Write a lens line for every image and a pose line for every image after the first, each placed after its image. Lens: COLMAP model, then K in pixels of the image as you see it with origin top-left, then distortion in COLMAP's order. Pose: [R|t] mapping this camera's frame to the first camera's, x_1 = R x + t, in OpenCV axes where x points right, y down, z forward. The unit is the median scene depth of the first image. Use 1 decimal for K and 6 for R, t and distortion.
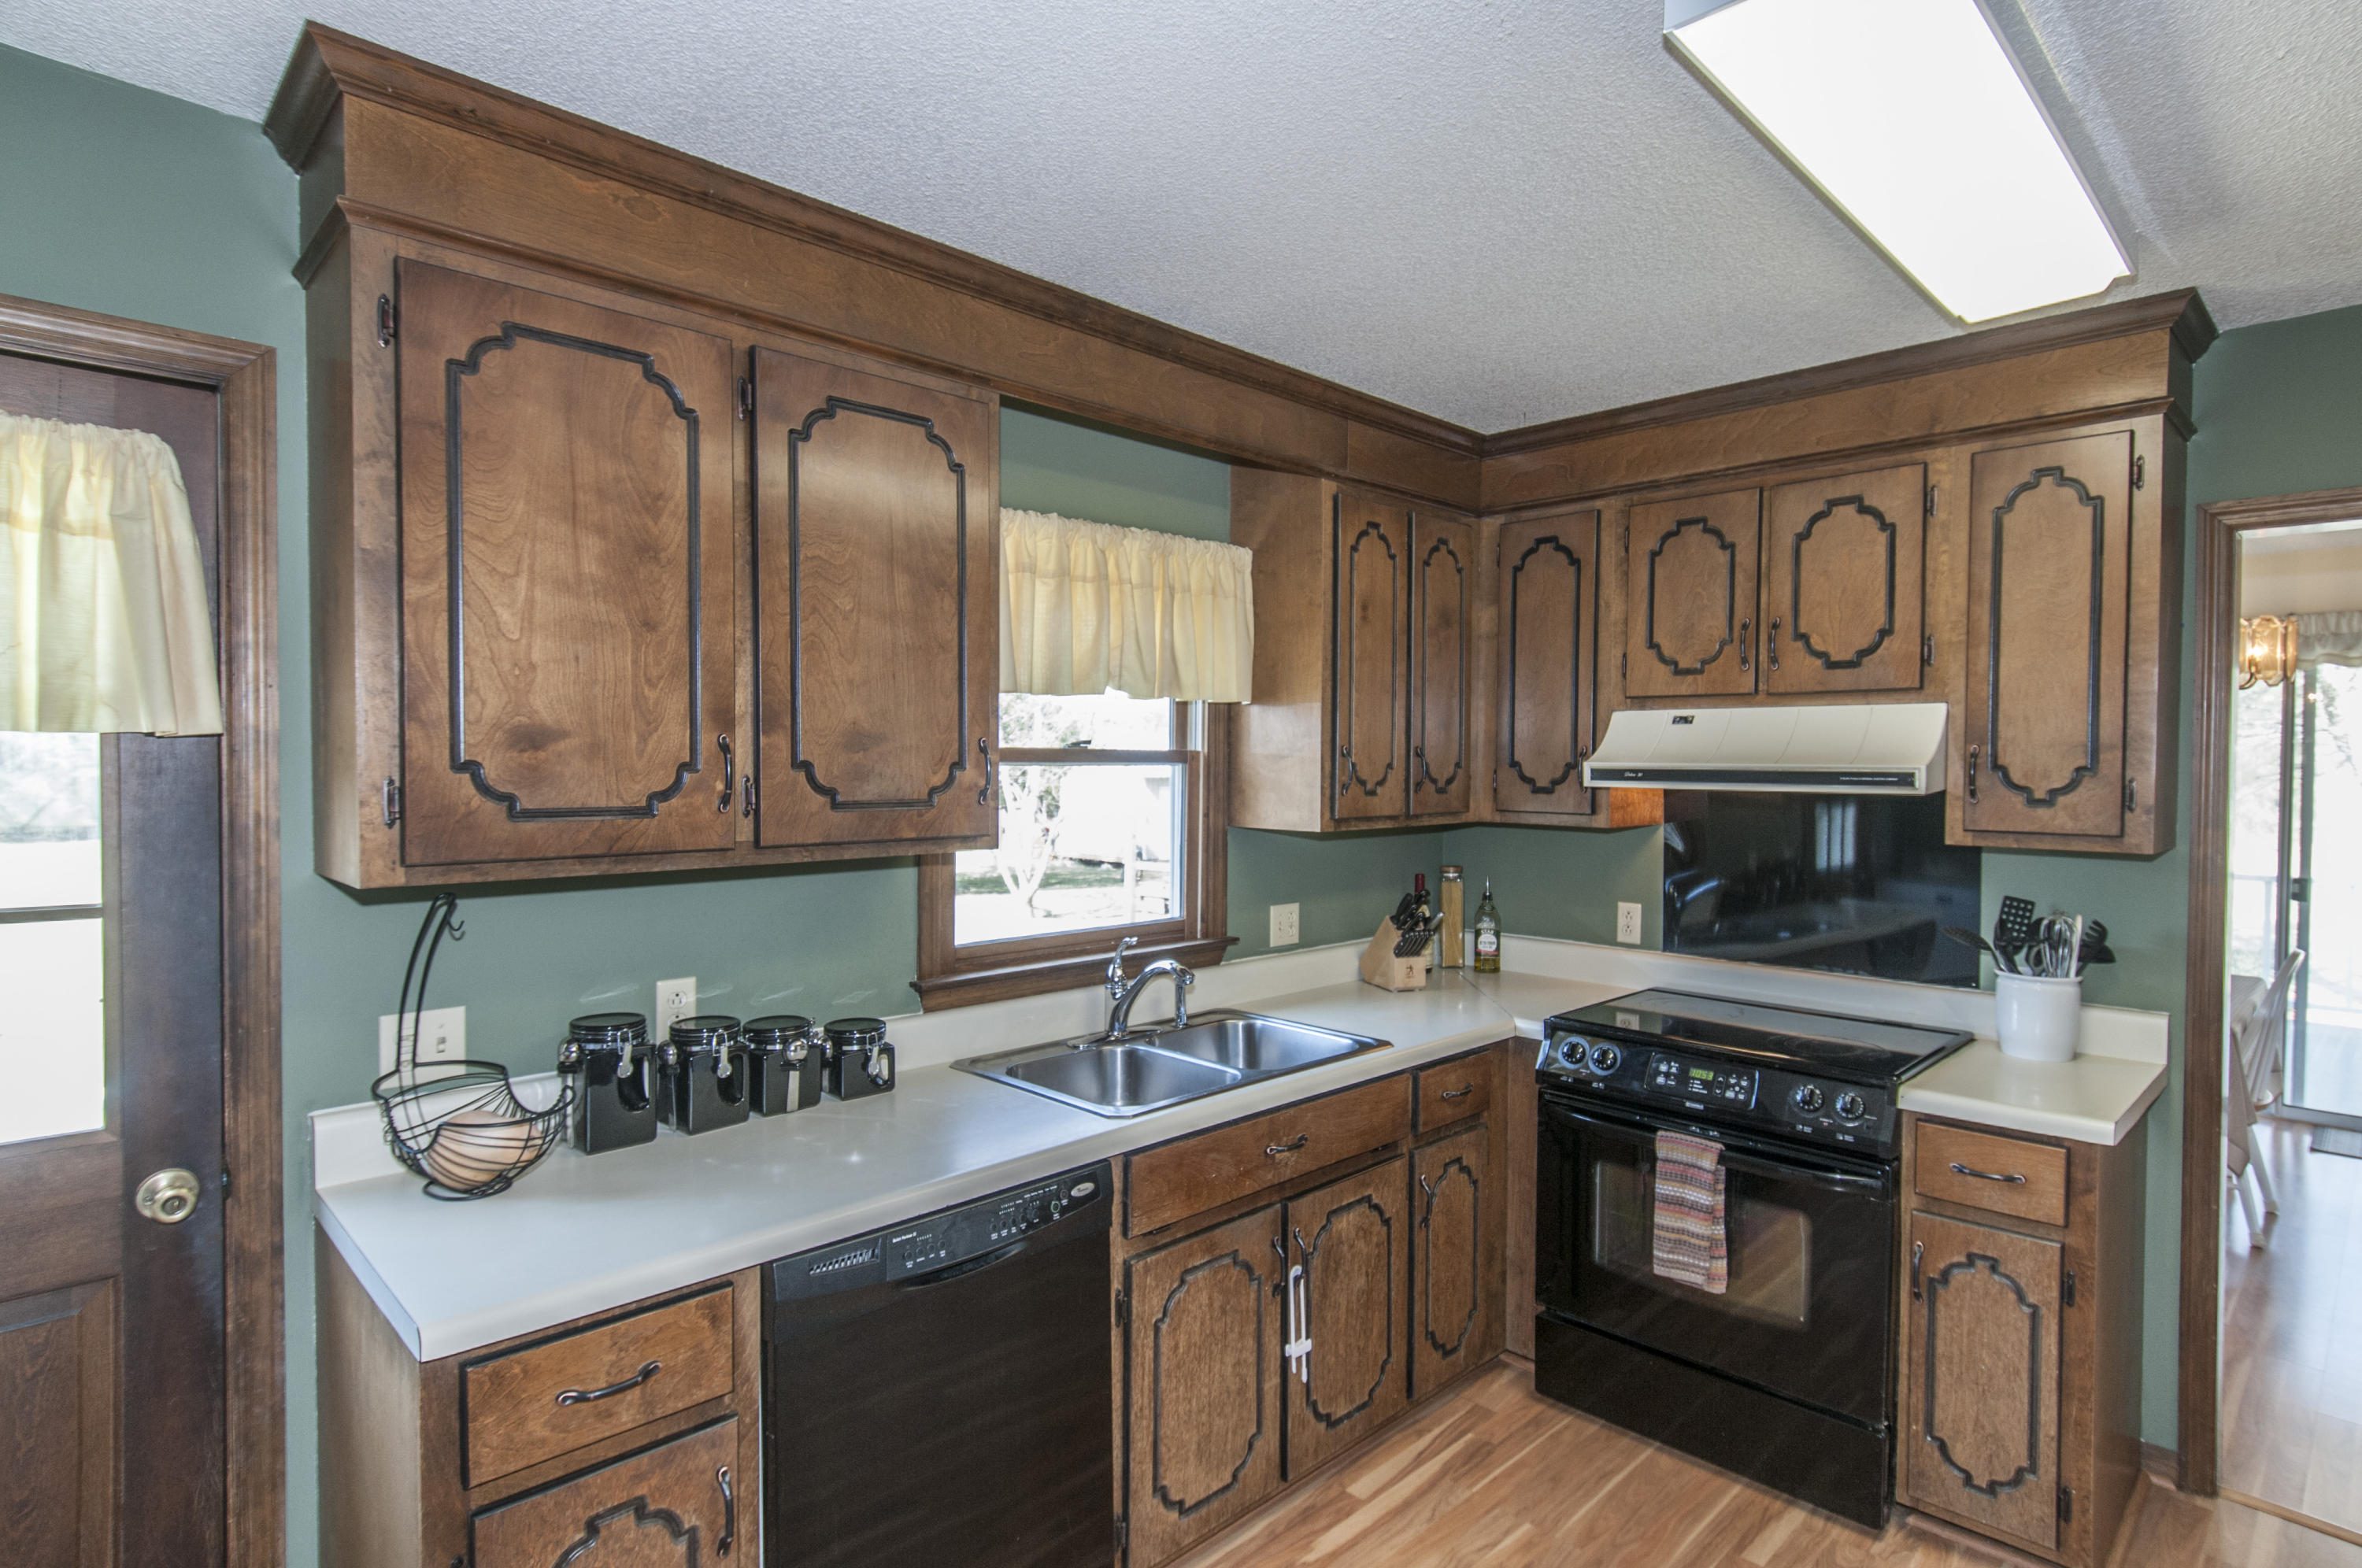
lens RADIAL K [[1215.3, 0, 1189.0], [0, 1215.3, 784.0], [0, 0, 1]] dist [0.002989, 0.000515]
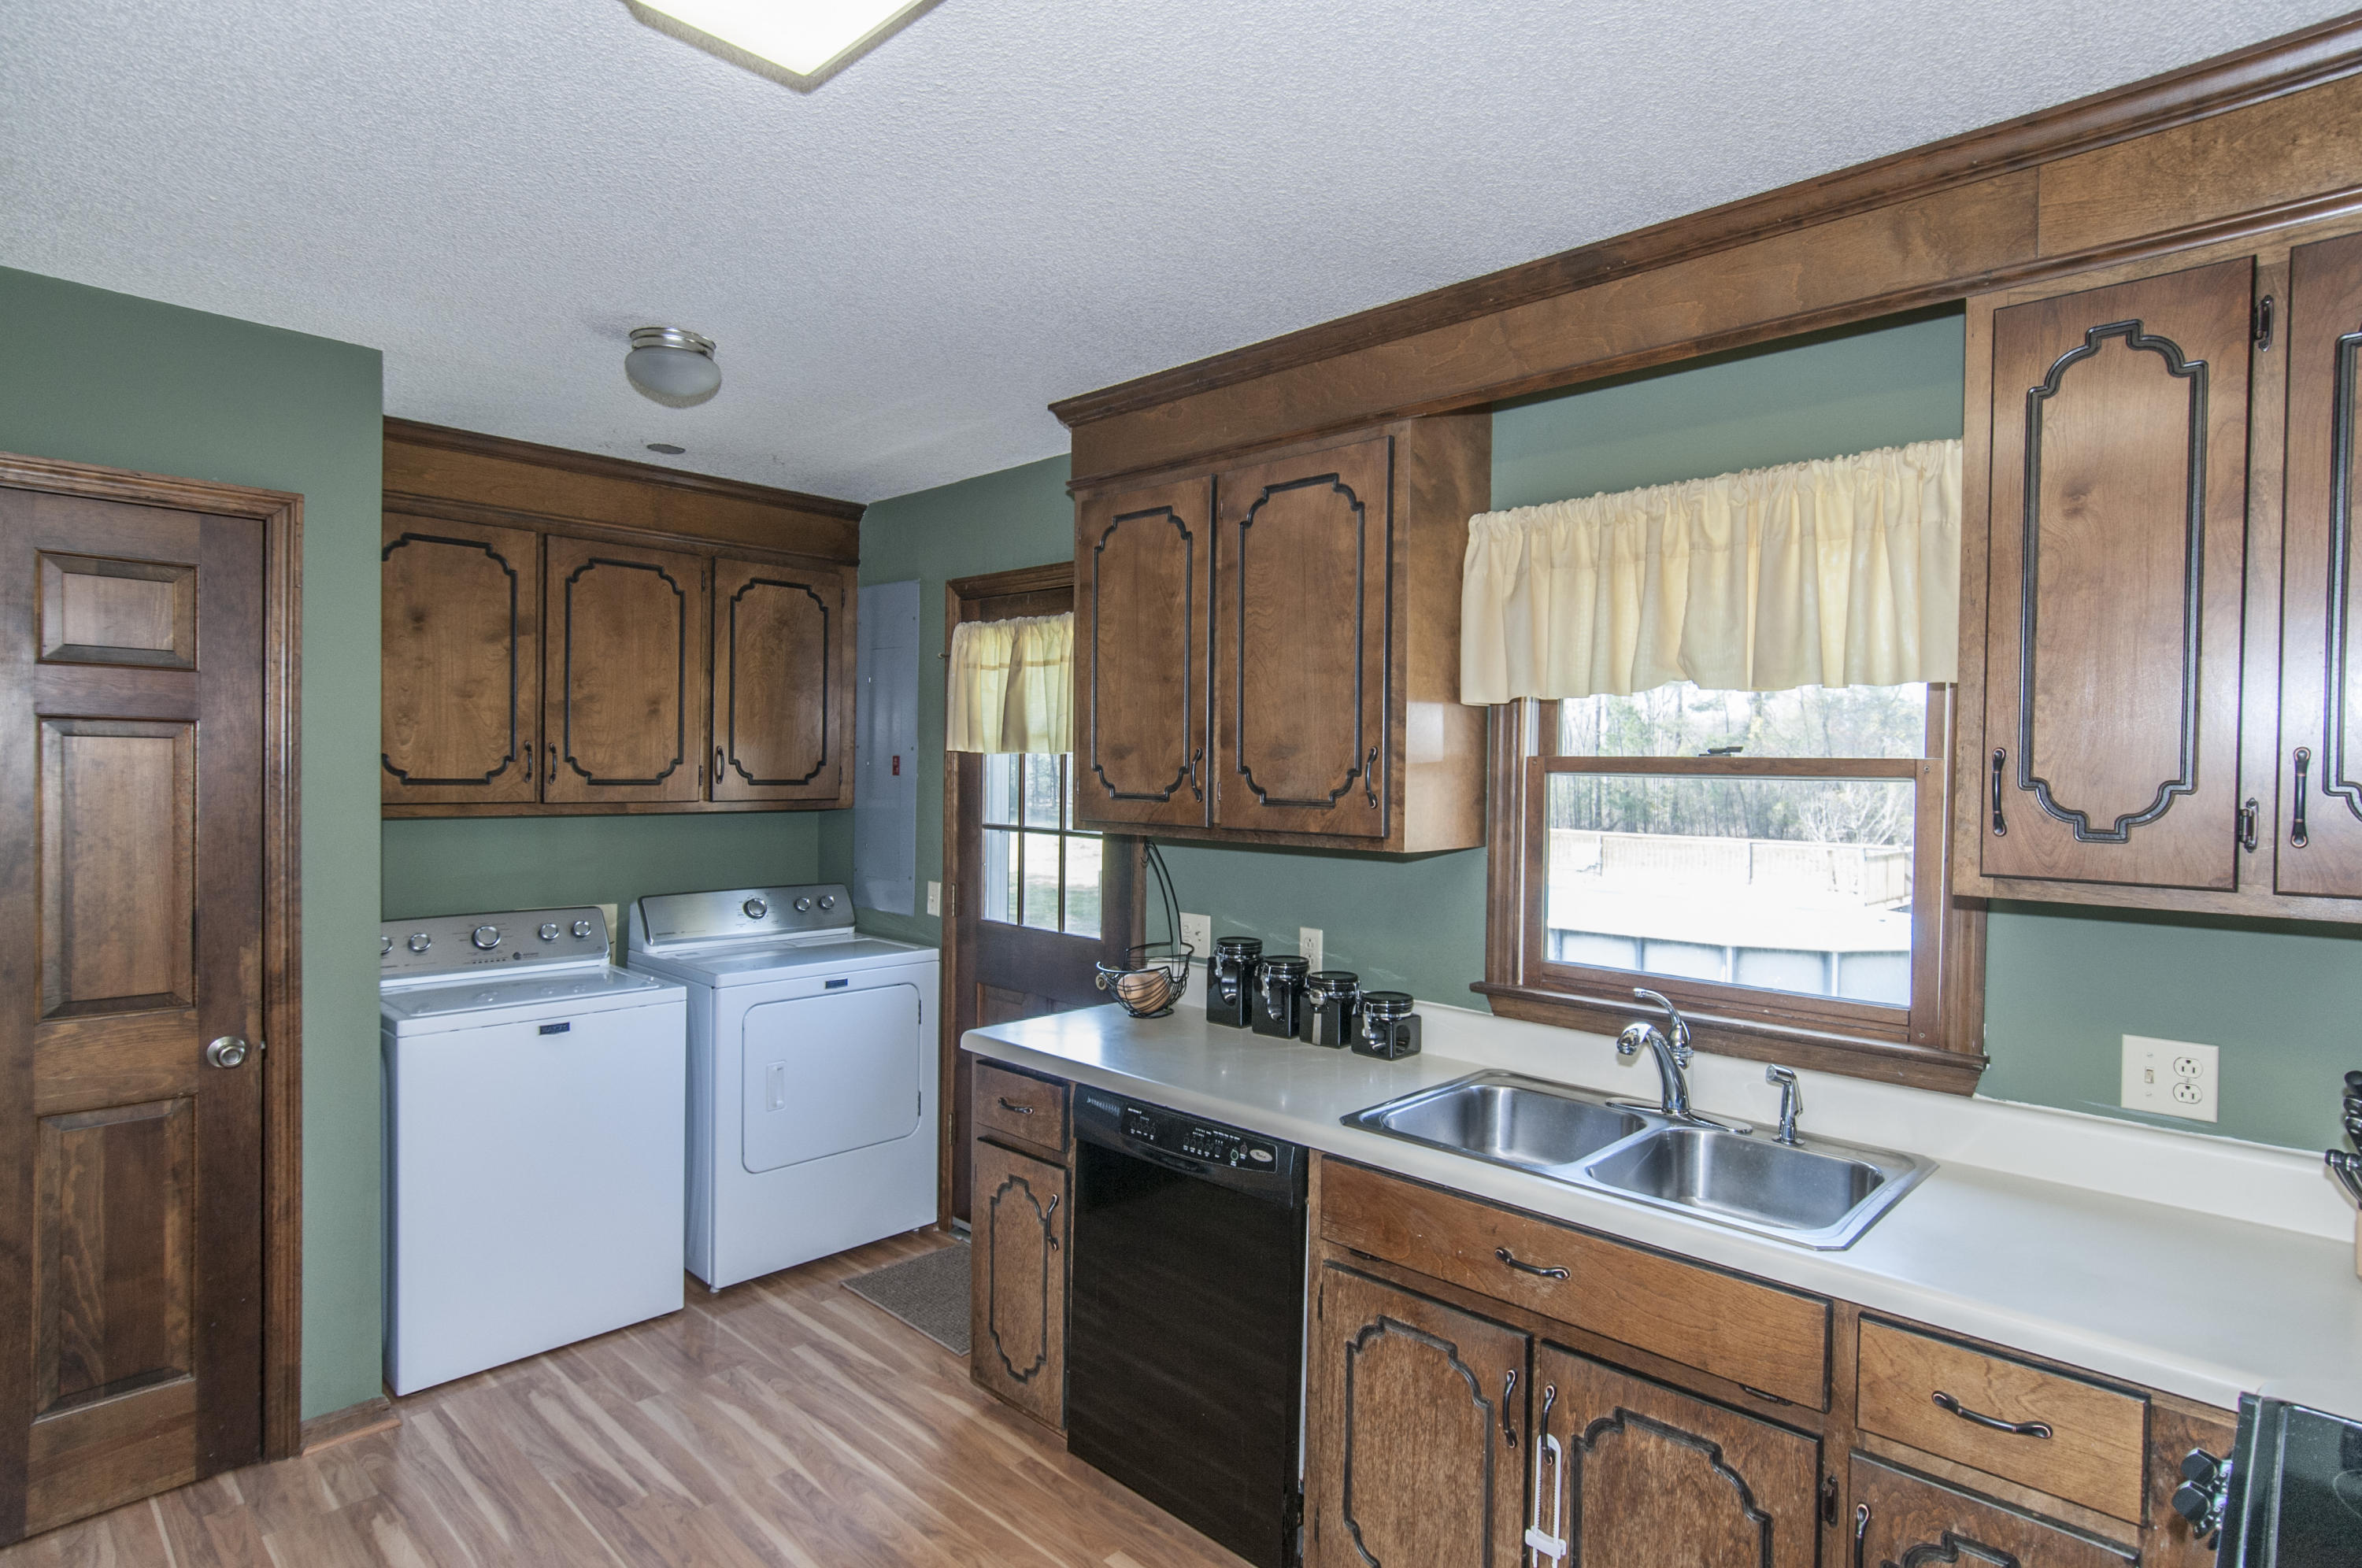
lens RADIAL K [[1215.3, 0, 1189.0], [0, 1215.3, 778.3], [0, 0, 1]] dist [0.002989, 0.000515]
pose [[0.029466, 0.009338, -0.999522, 0.927069], [-0.030830, 0.999489, 0.008429, -0.014105], [0.999090, 0.030567, 0.029739, 0.819863]]
